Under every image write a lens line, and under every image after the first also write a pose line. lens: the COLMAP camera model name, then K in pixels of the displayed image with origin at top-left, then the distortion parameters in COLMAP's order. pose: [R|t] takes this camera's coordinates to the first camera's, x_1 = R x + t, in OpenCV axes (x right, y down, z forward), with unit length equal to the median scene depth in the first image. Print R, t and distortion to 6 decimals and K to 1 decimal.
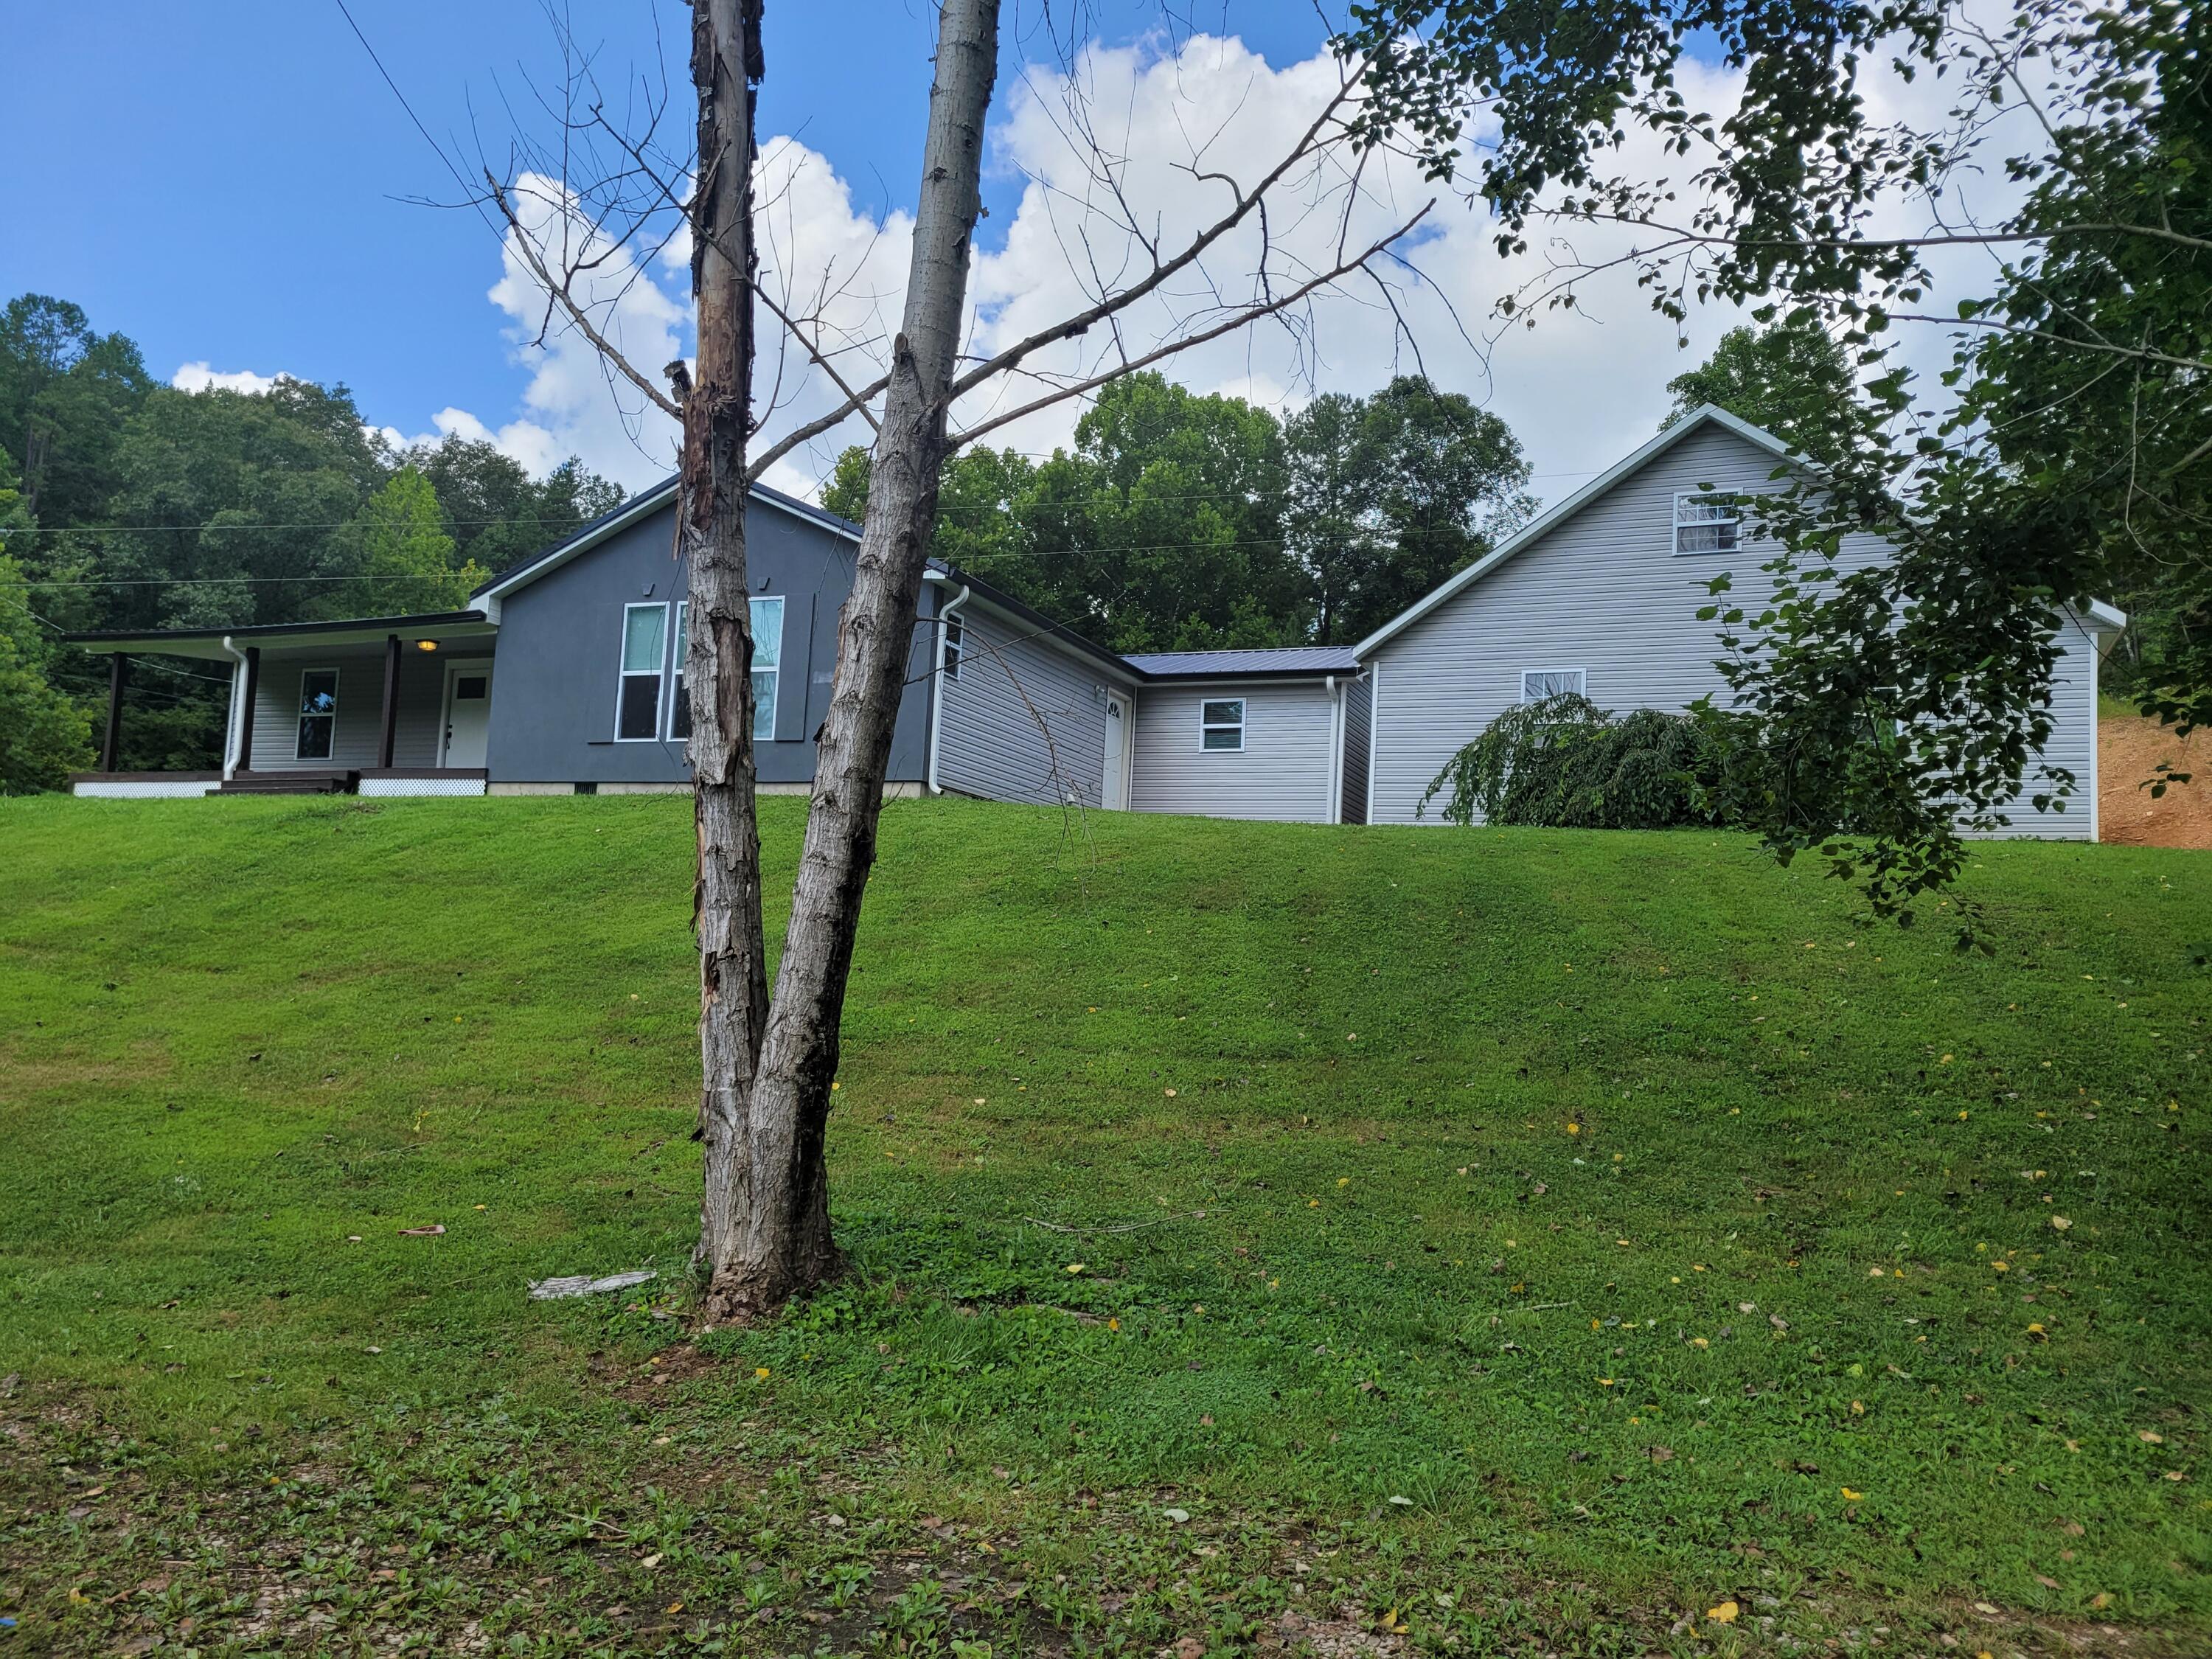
lens RADIAL K [[1679.5, 0, 1106.0], [0, 1679.5, 829.5], [0, 0, 1]] dist [0.055886, -0.070971]
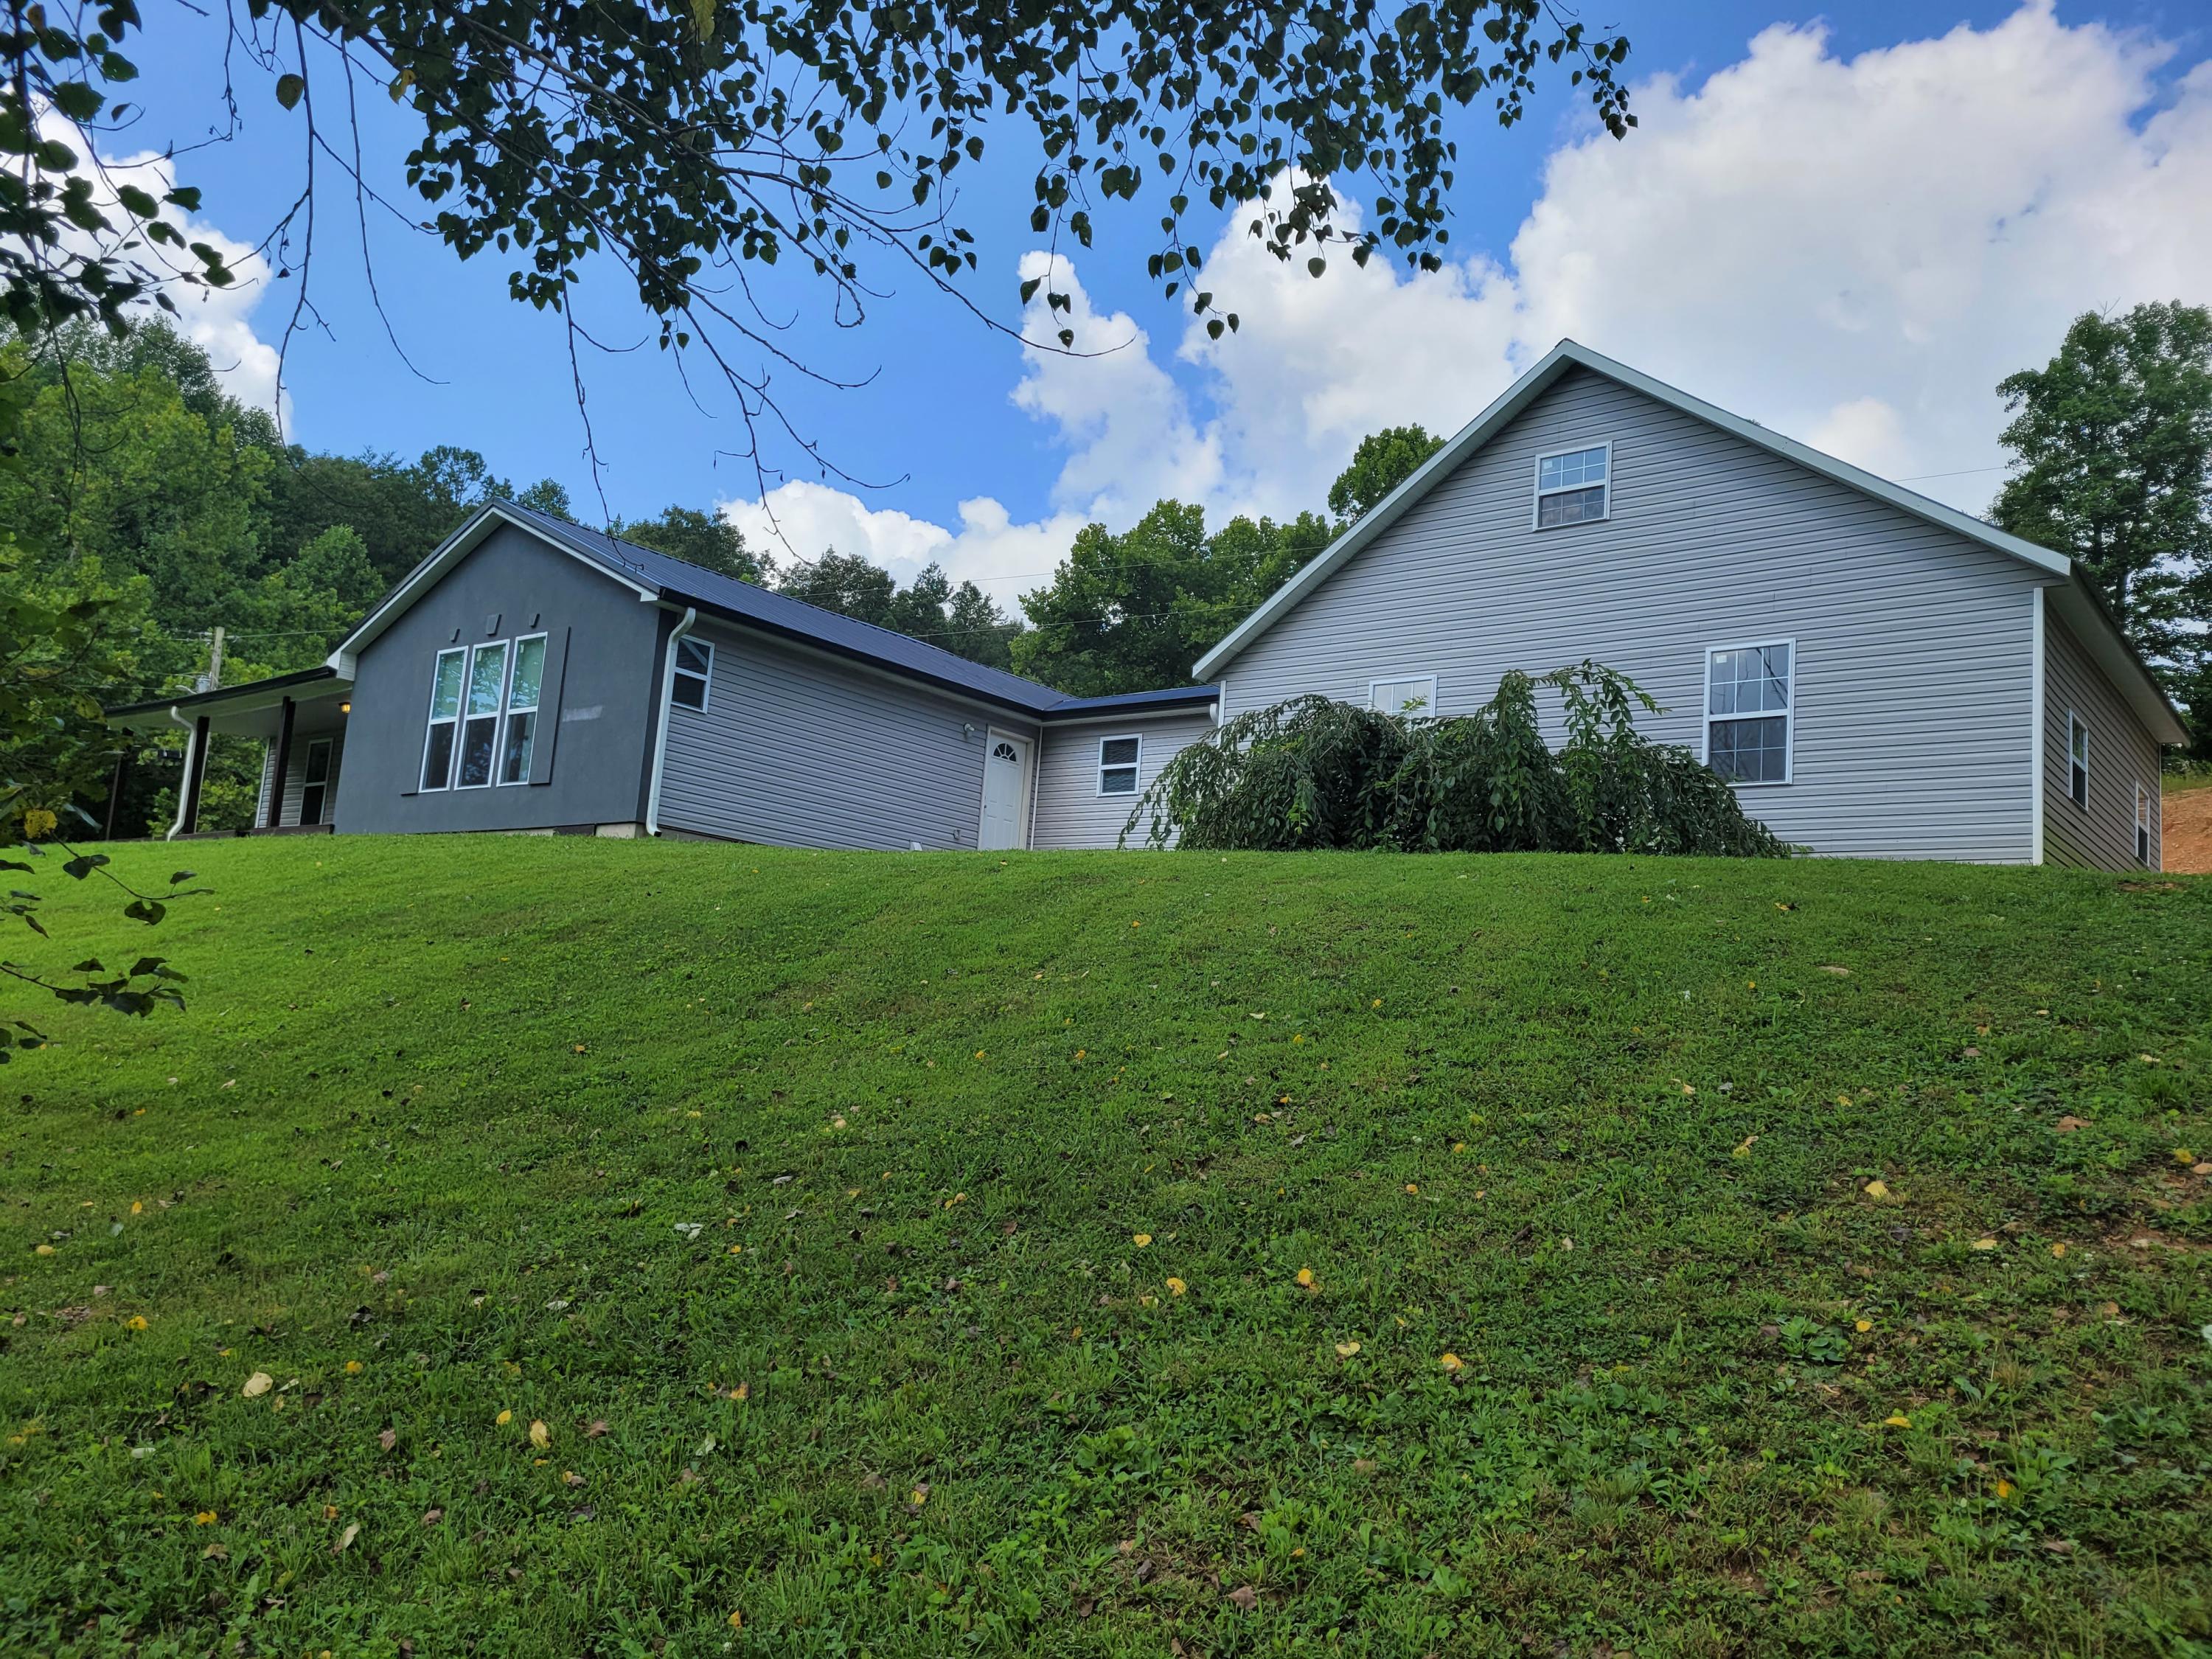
lens RADIAL K [[1679.5, 0, 1106.0], [0, 1679.5, 829.5], [0, 0, 1]] dist [0.055886, -0.070971]
pose [[0.961925, -0.018767, -0.272670, 0.302339], [0.003003, 0.998305, -0.058116, 0.023333], [0.273299, 0.055084, 0.960351, 0.146597]]
